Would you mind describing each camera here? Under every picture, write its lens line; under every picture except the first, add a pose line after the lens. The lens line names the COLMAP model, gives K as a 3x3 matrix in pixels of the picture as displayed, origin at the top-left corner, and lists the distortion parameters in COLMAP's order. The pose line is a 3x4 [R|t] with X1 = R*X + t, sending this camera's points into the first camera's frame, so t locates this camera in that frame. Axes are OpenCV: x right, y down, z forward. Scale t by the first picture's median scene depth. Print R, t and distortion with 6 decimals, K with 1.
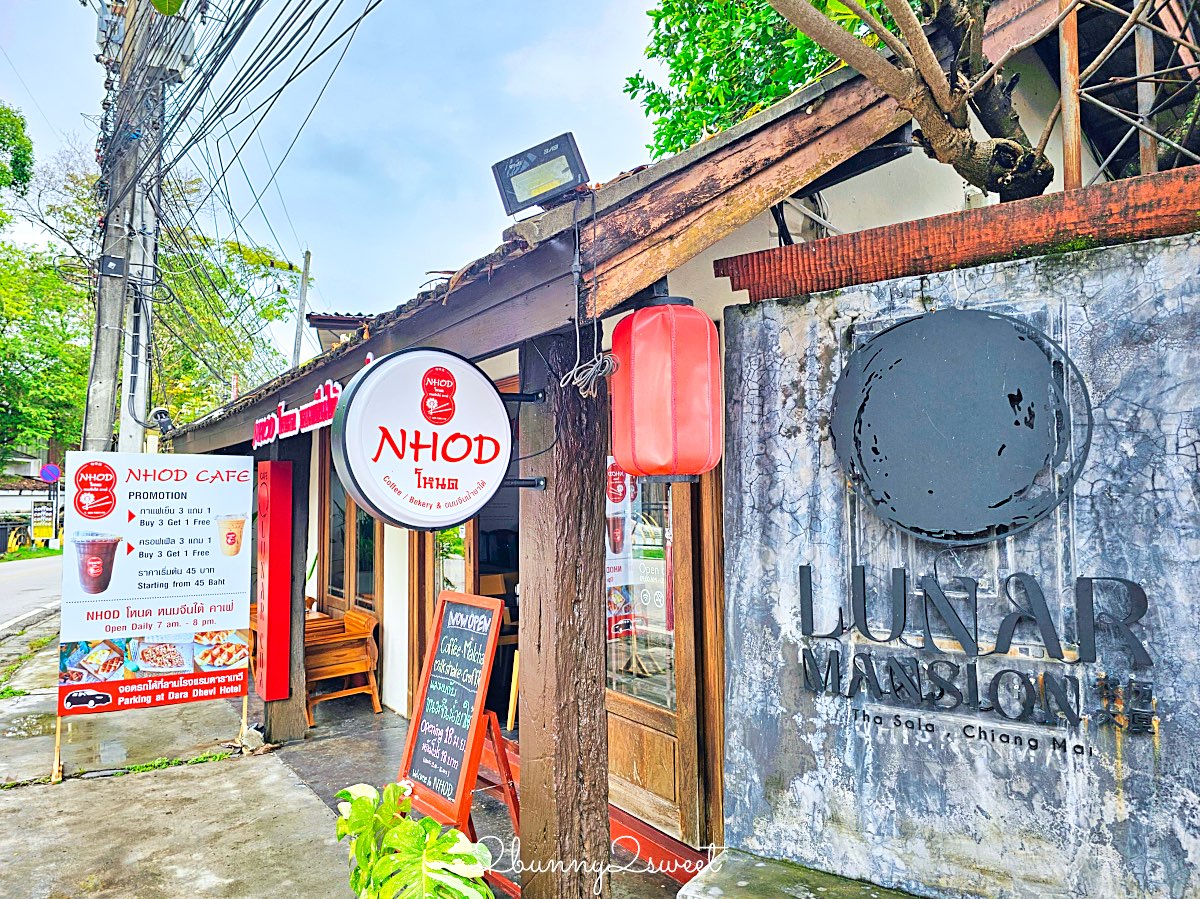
lens RADIAL K [[825.3, 0, 600.0], [0, 825.3, 449.5], [0, 0, 1]] dist [-0.001791, -0.006074]
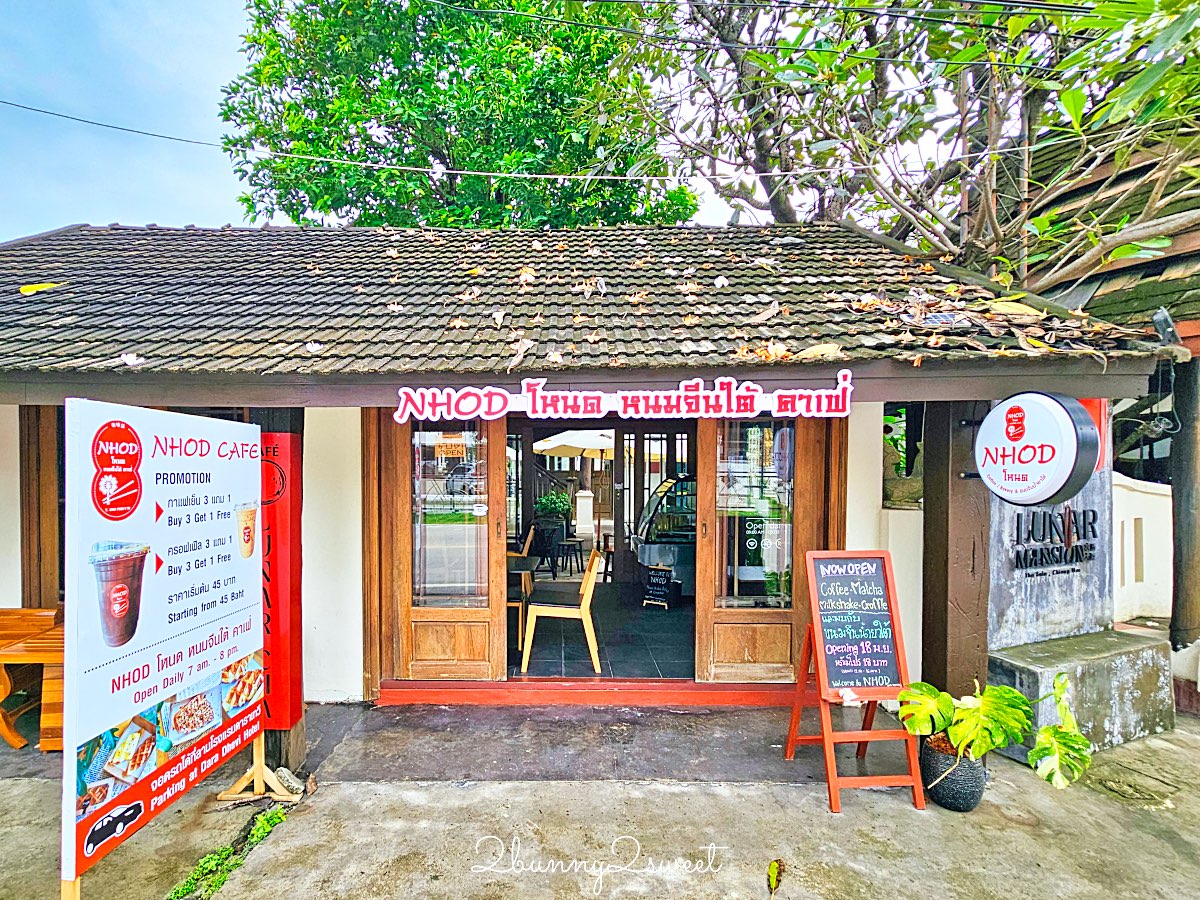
lens RADIAL K [[544.3, 0, 600.2], [0, 544.3, 473.7], [0, 0, 1]] dist [-0.002767, 0.000425]
pose [[0.571344, 0.001814, 0.820709, -0.727784], [-0.054322, 0.997888, 0.035611, 0.019404], [-0.818911, -0.064929, 0.570236, 0.498955]]
